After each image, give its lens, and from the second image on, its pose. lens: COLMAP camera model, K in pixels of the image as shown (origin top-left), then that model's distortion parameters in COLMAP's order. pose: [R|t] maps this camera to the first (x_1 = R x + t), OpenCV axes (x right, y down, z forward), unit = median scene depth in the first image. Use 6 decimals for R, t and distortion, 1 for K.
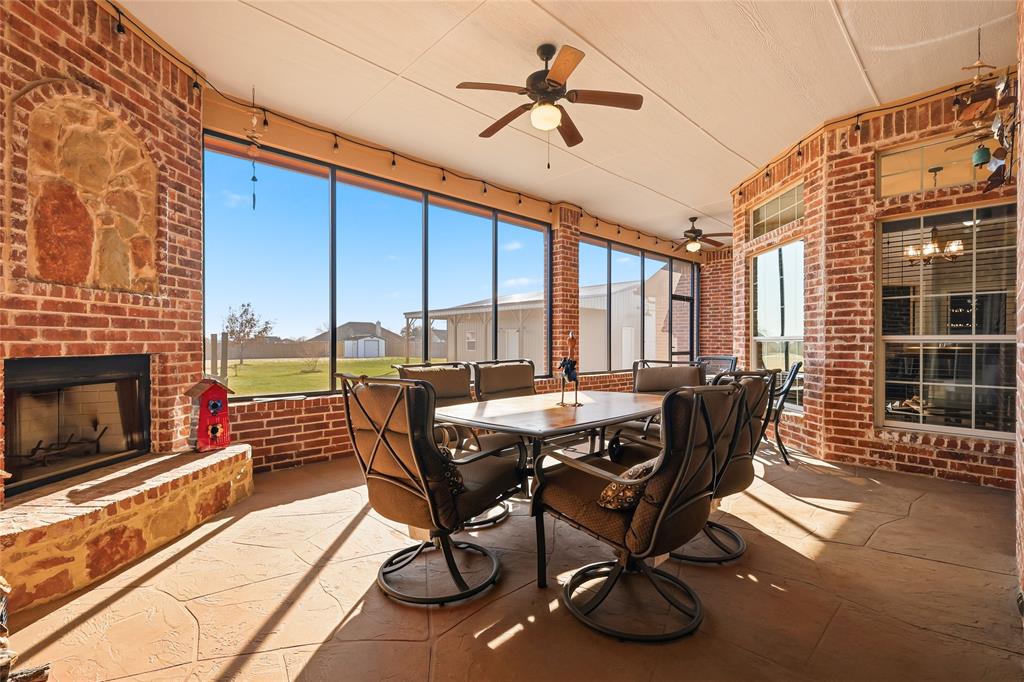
lens RADIAL K [[459.1, 0, 512.1], [0, 459.1, 342.7], [0, 0, 1]] dist [0.013864, -0.000131]
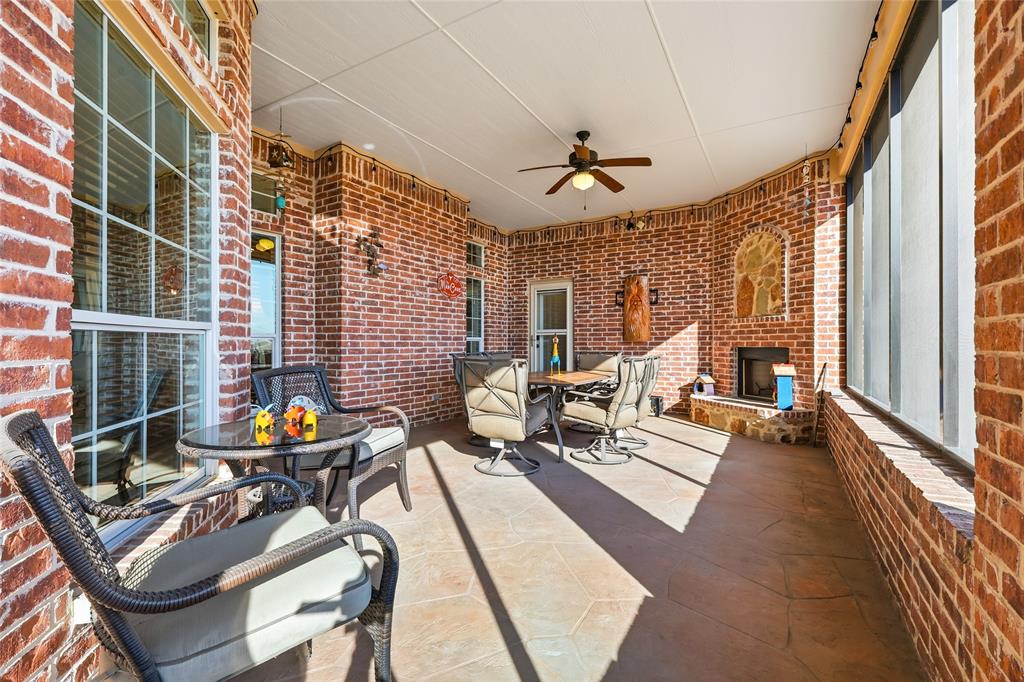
lens RADIAL K [[459.1, 0, 512.0], [0, 459.1, 341.6], [0, 0, 1]] dist [0.013864, -0.000131]
pose [[-0.963877, -0.000589, -0.266349, 0.737969], [-0.000217, 0.999999, -0.001425, 0.004549], [0.266349, -0.001316, -0.963876, 2.579631]]
